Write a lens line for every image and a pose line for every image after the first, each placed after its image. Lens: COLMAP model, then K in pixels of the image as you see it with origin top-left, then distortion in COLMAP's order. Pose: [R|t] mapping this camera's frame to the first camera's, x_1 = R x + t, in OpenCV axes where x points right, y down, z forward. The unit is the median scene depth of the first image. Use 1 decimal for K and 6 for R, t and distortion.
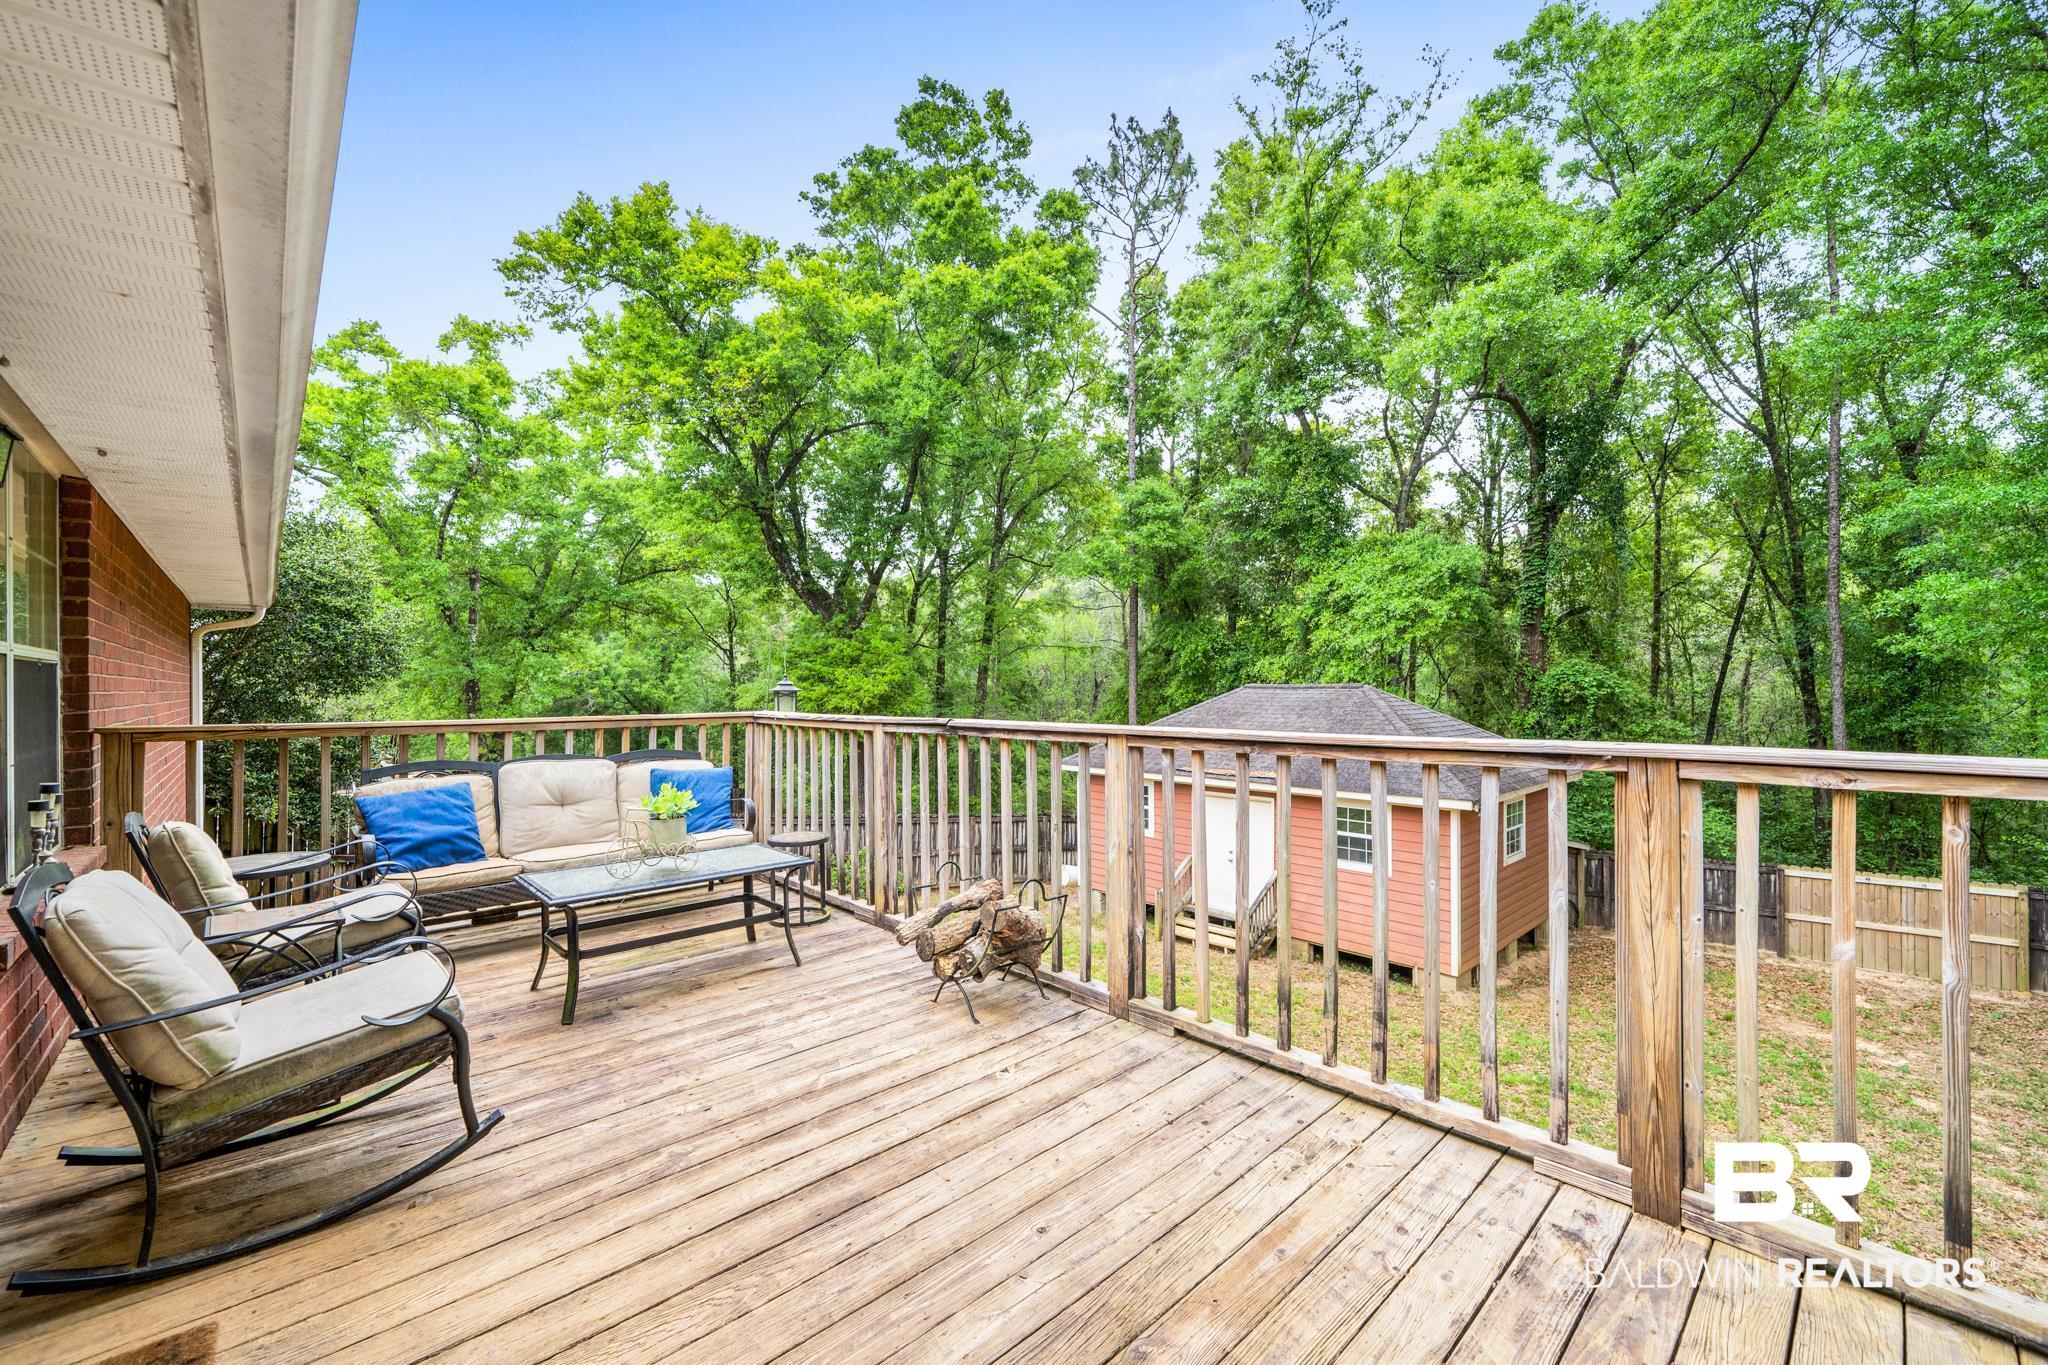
lens RADIAL K [[819.6, 0, 1026.6], [0, 819.6, 697.0], [0, 0, 1]] dist [-0.001061, 0.000090]
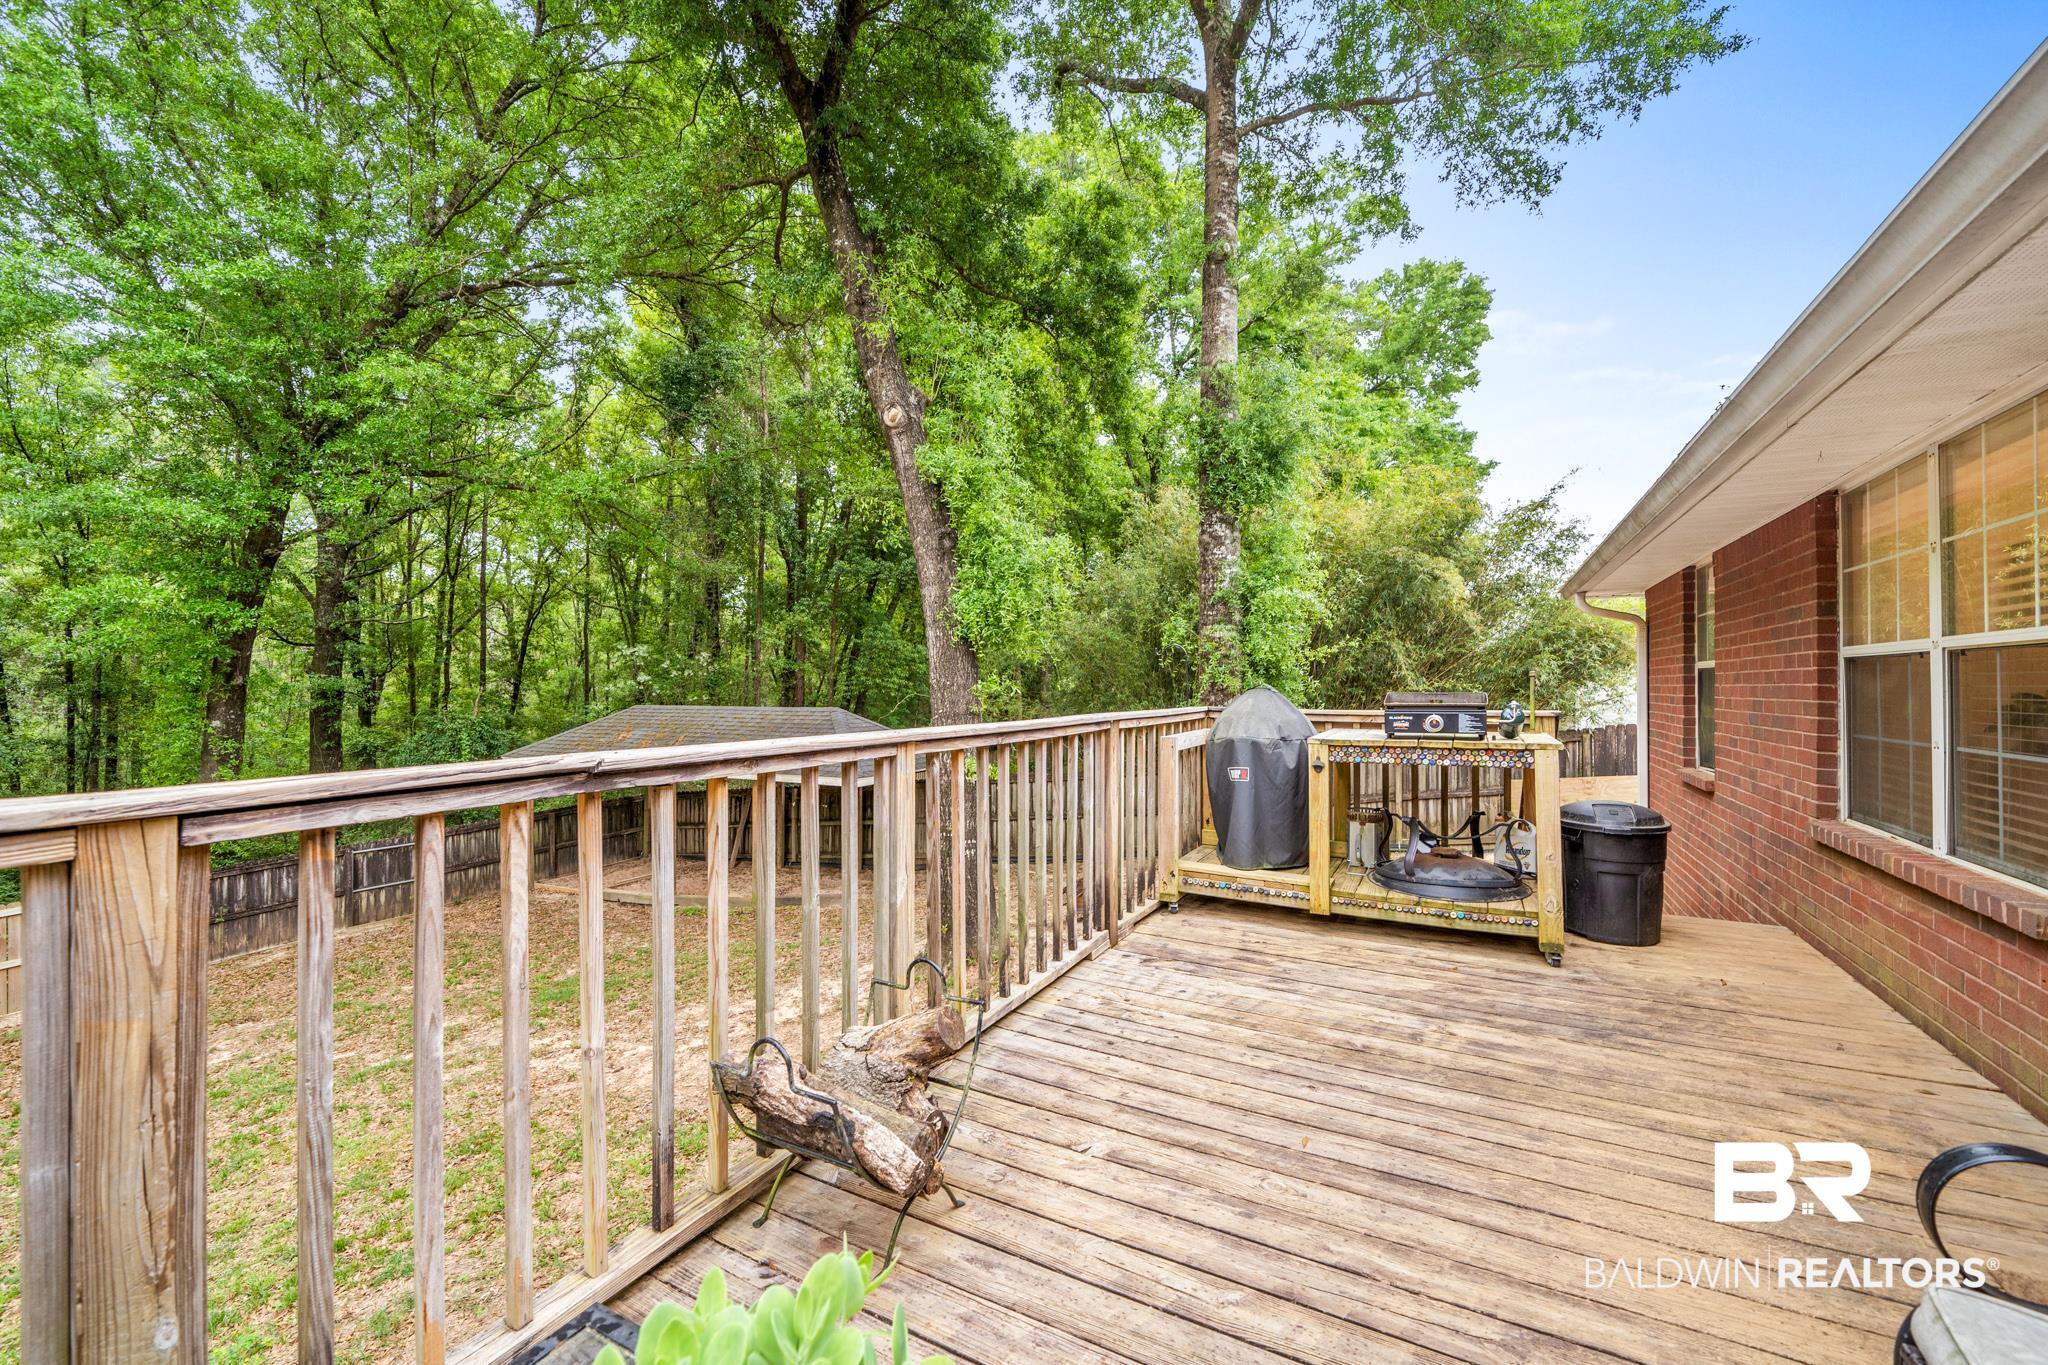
lens RADIAL K [[823.6, 0, 1015.7], [0, 823.6, 684.1], [0, 0, 1]] dist [0.000156, 0.000001]
pose [[-0.311912, 0.007322, 0.950083, -0.100271], [0.013348, 0.999905, -0.003323, -0.000957], [-0.950017, 0.011645, -0.311980, 0.168491]]
